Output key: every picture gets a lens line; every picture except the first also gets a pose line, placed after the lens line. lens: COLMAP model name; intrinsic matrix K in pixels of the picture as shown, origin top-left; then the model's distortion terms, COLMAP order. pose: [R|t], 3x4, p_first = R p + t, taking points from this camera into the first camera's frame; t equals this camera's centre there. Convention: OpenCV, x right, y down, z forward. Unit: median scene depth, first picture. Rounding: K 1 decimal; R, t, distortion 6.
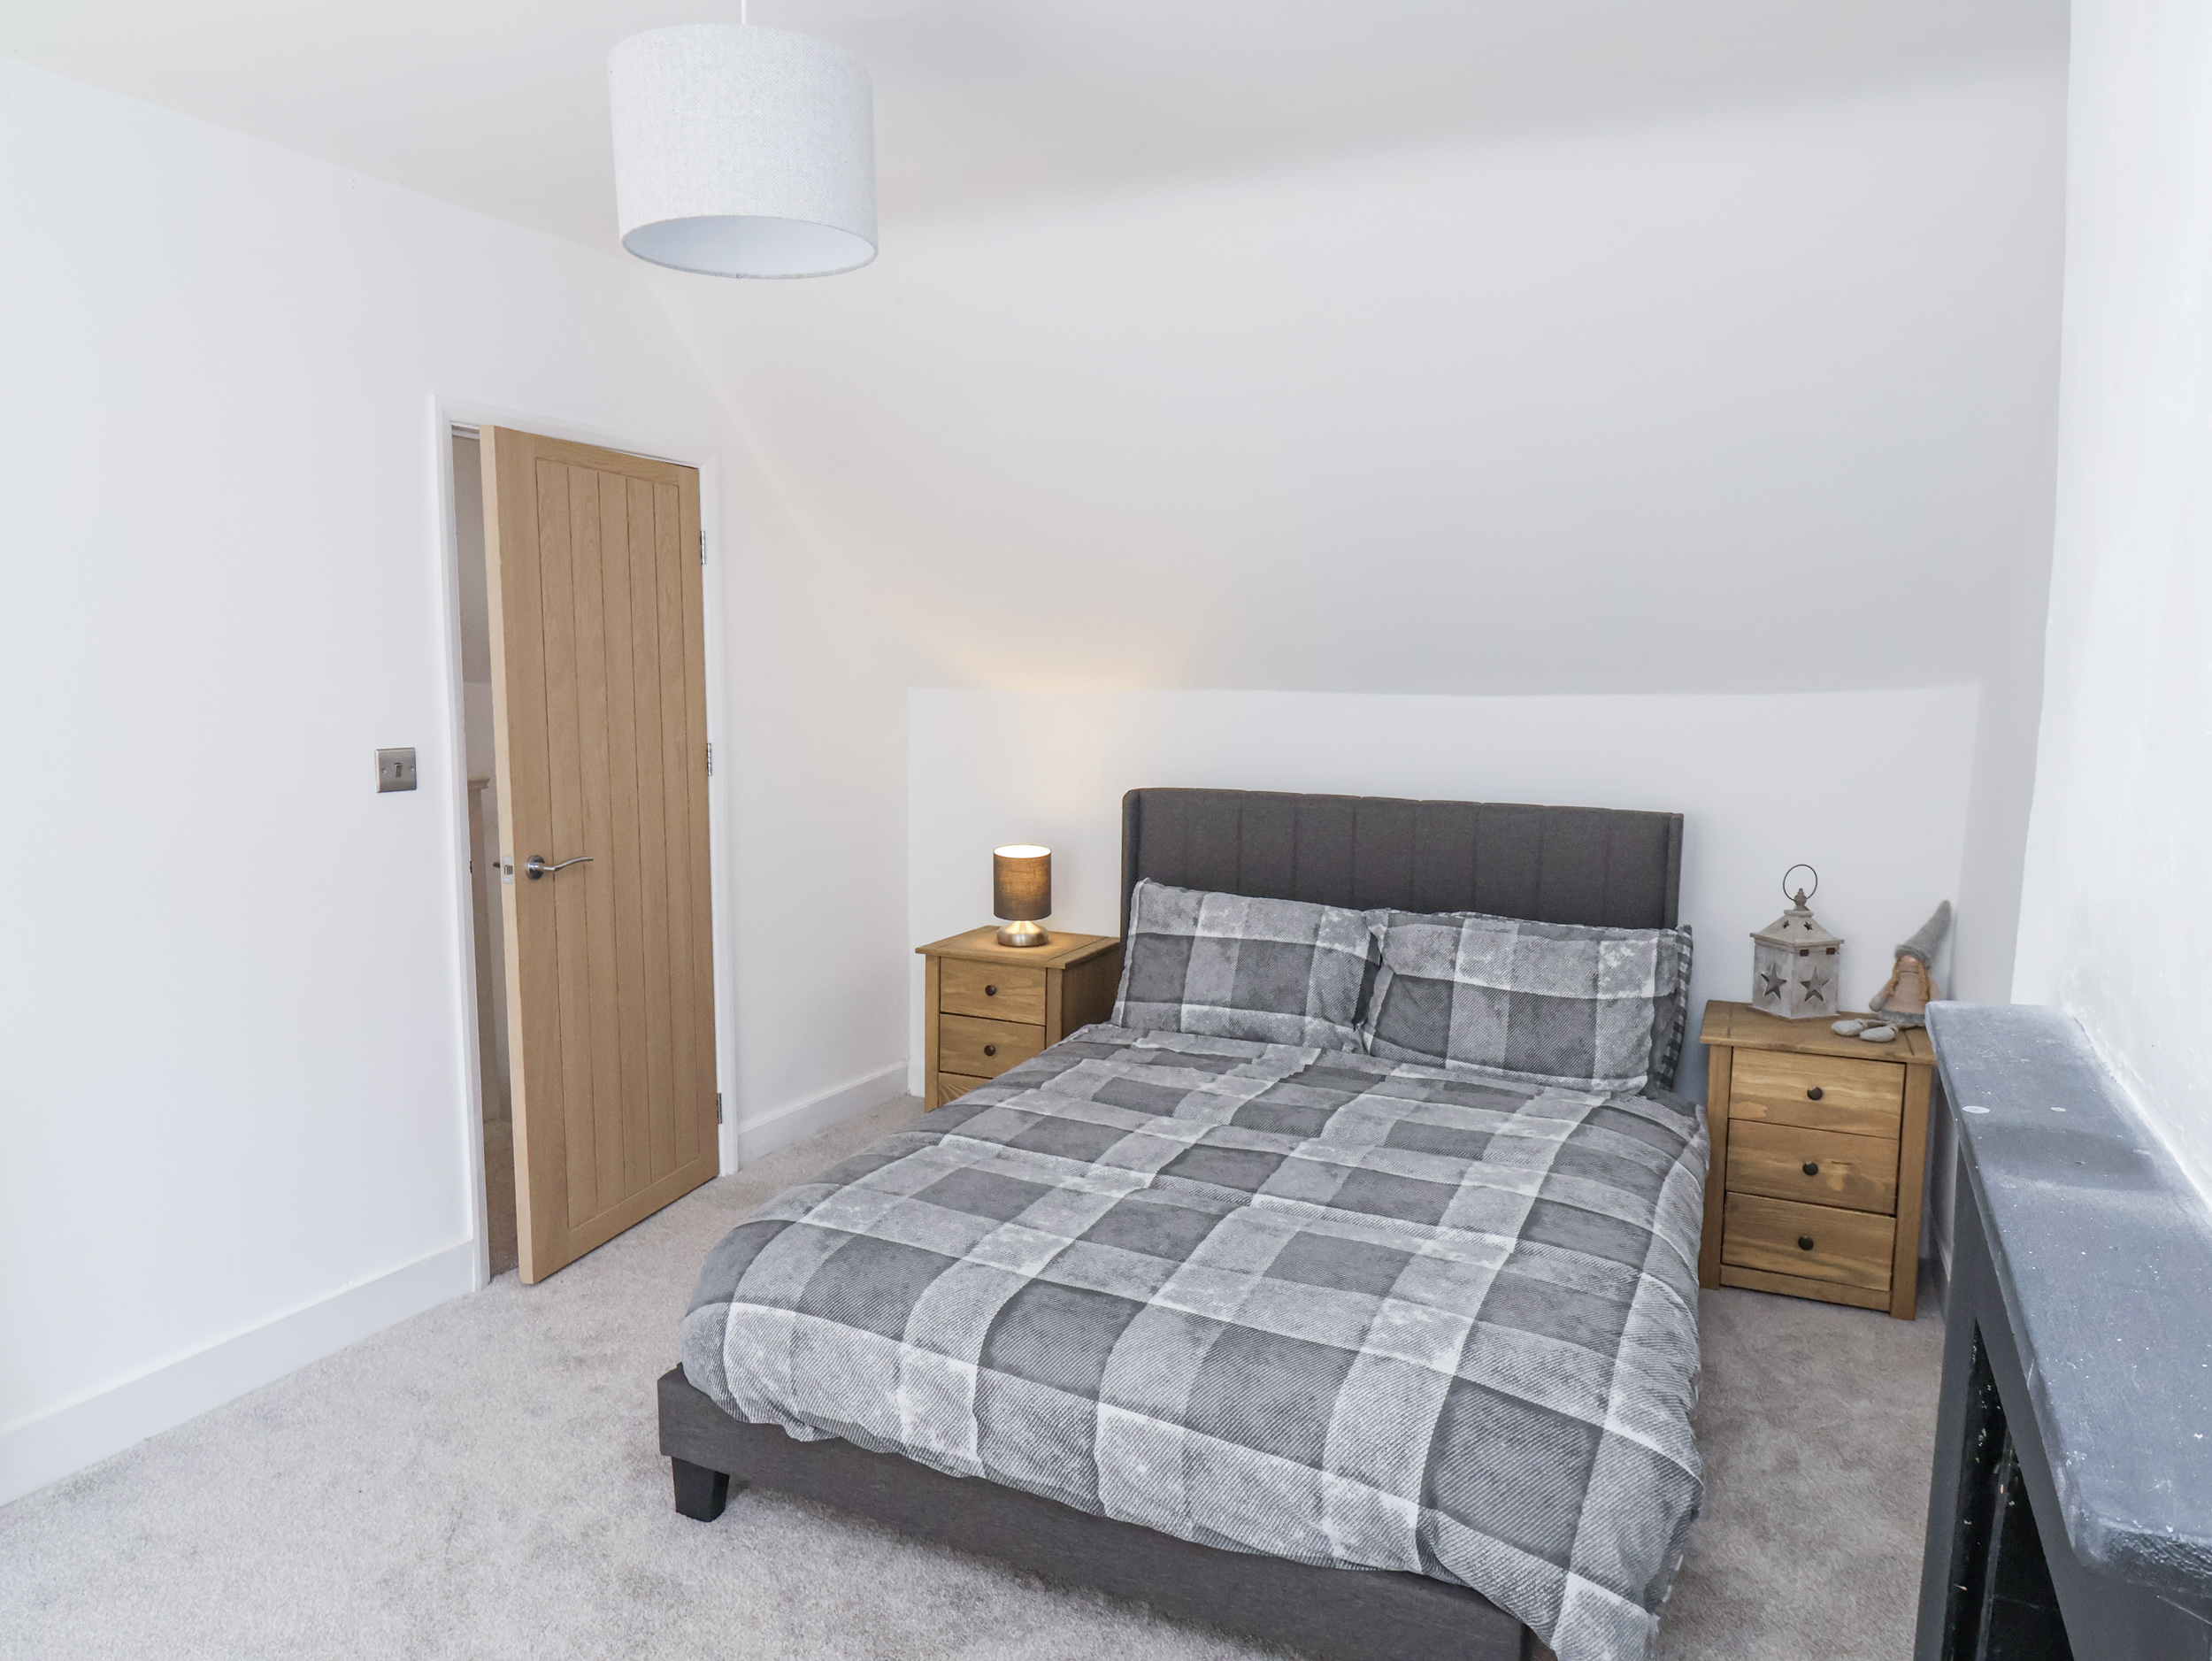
lens RADIAL K [[1470.2, 0, 1106.0], [0, 1470.2, 830.5], [0, 0, 1]] dist [0.001093, -0.001905]
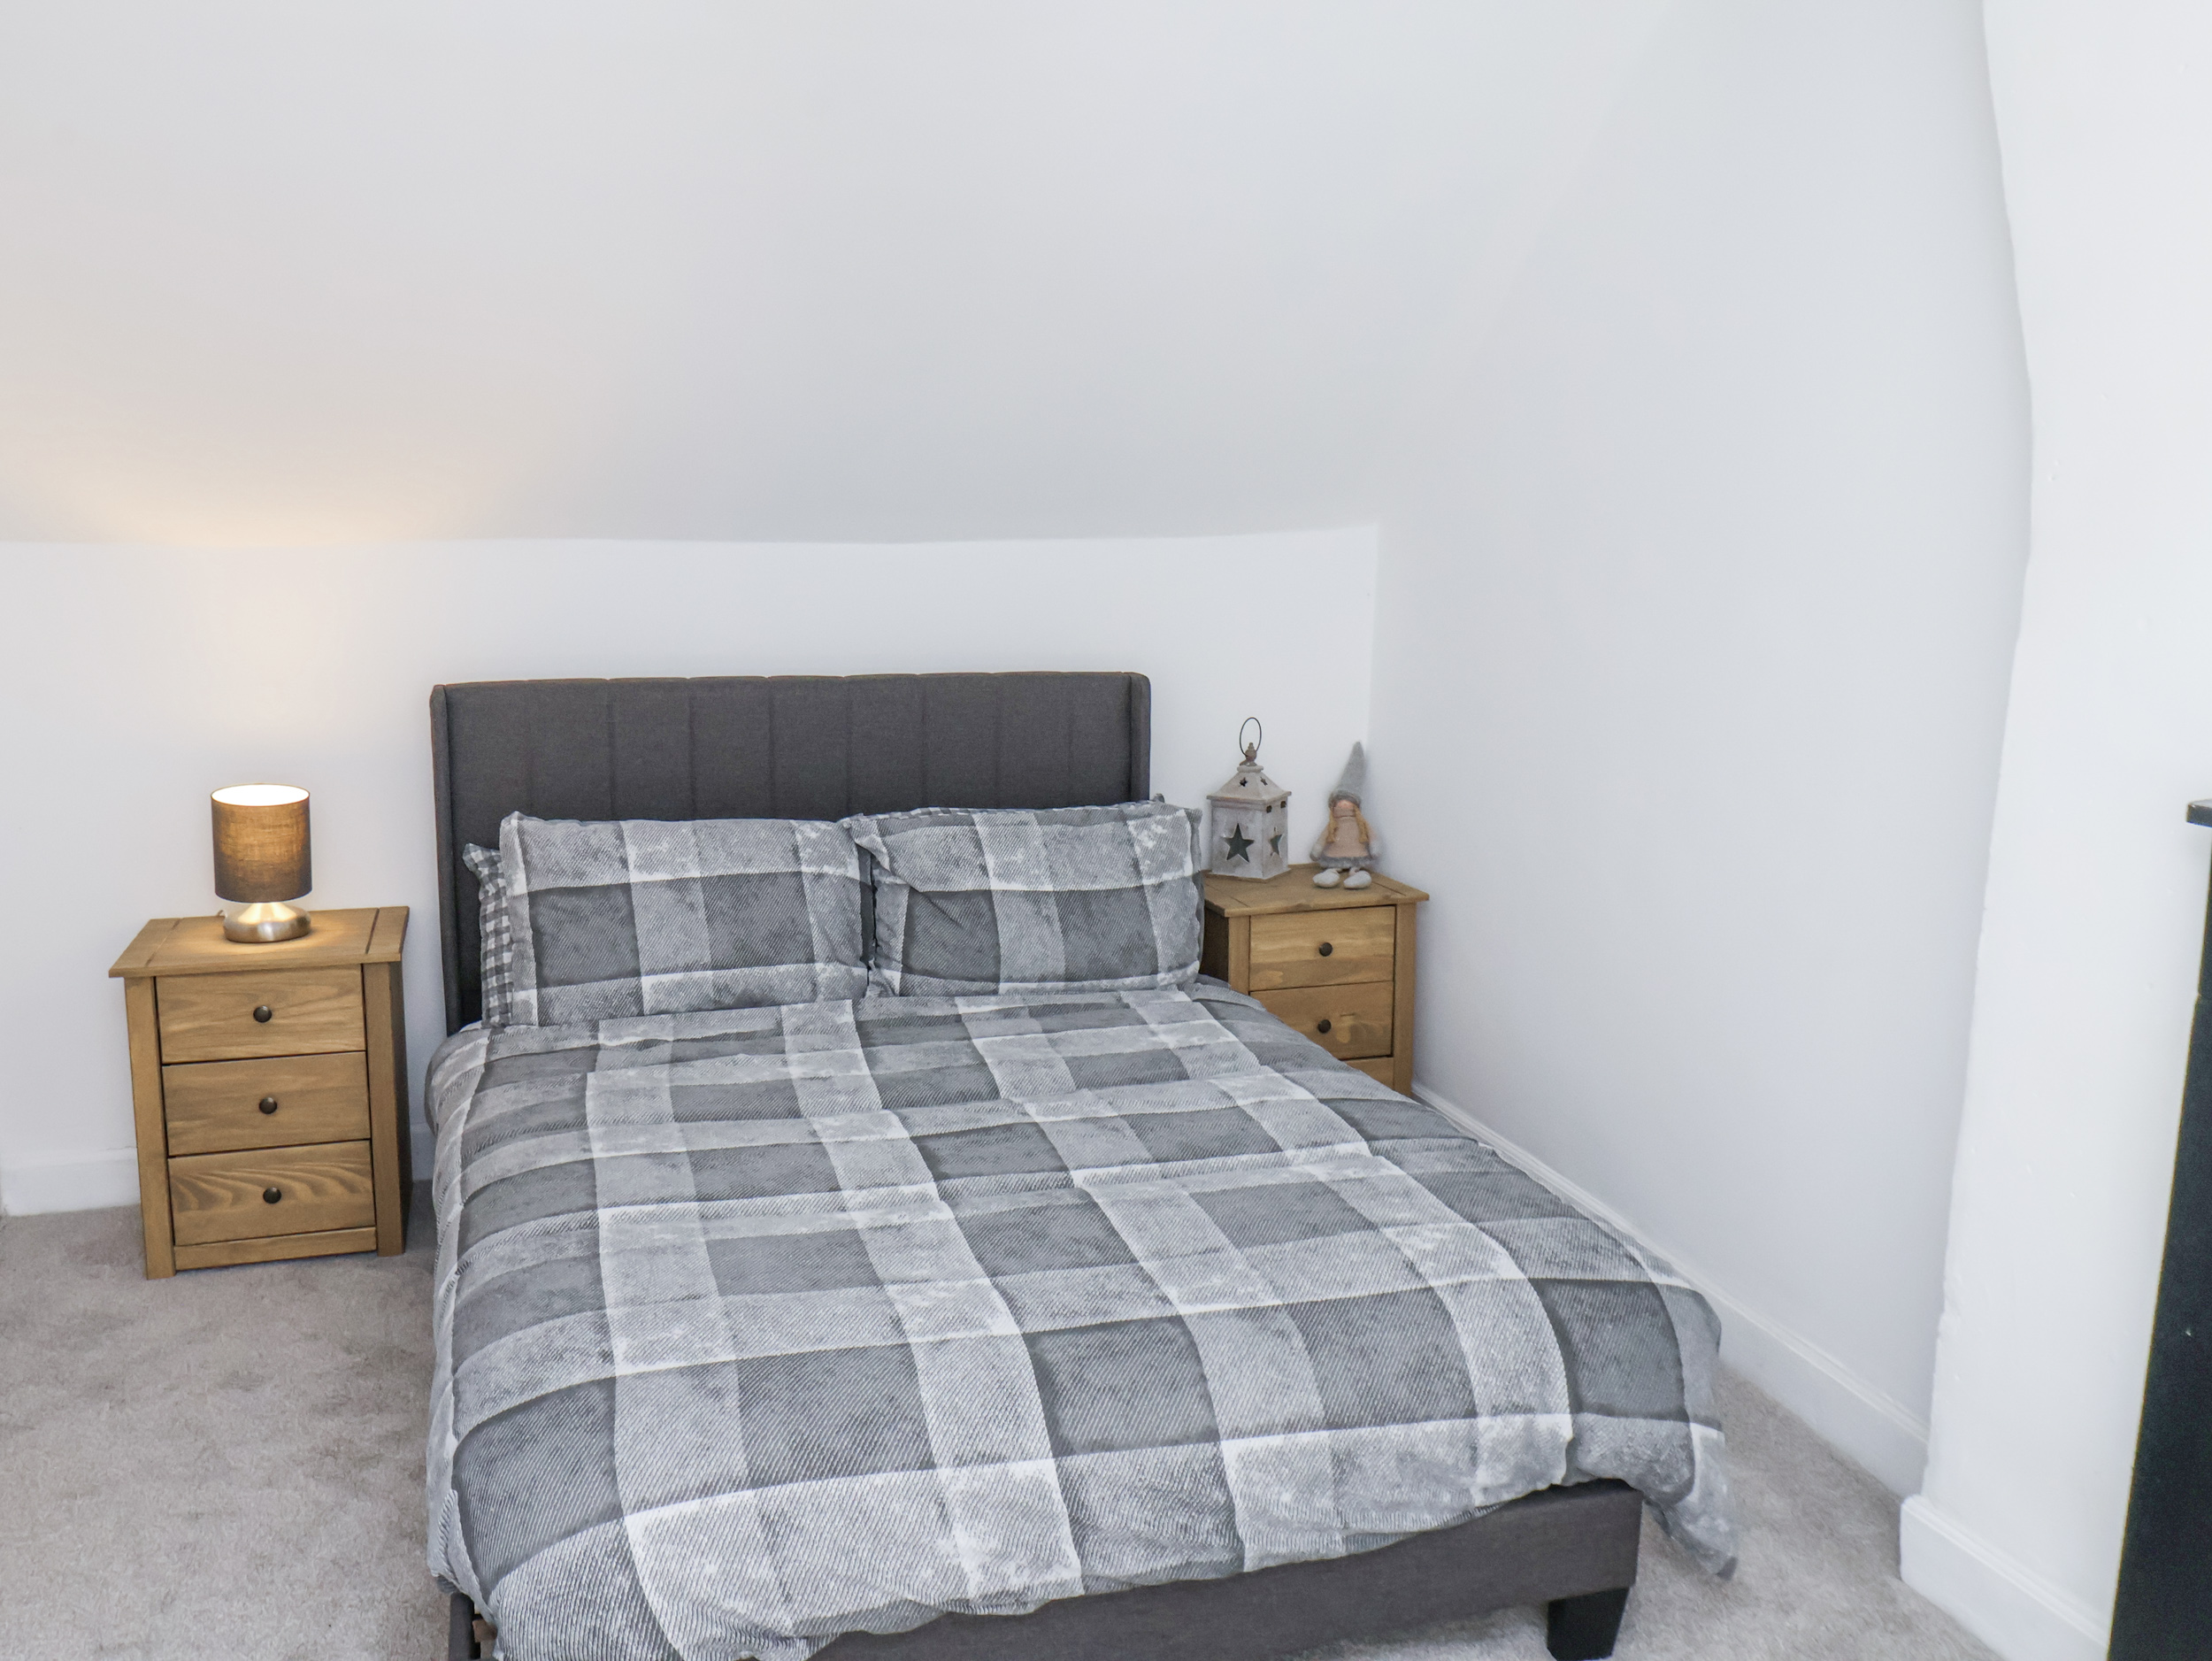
lens RADIAL K [[1864.0, 0, 1106.0], [0, 1864.0, 830.5], [0, 0, 1]] dist [0.006198, -0.000218]
pose [[0.732761, -0.119787, 0.669860, -0.429102], [0.073283, 0.992551, 0.097329, -0.029654], [-0.676529, -0.022230, 0.736080, 0.182865]]
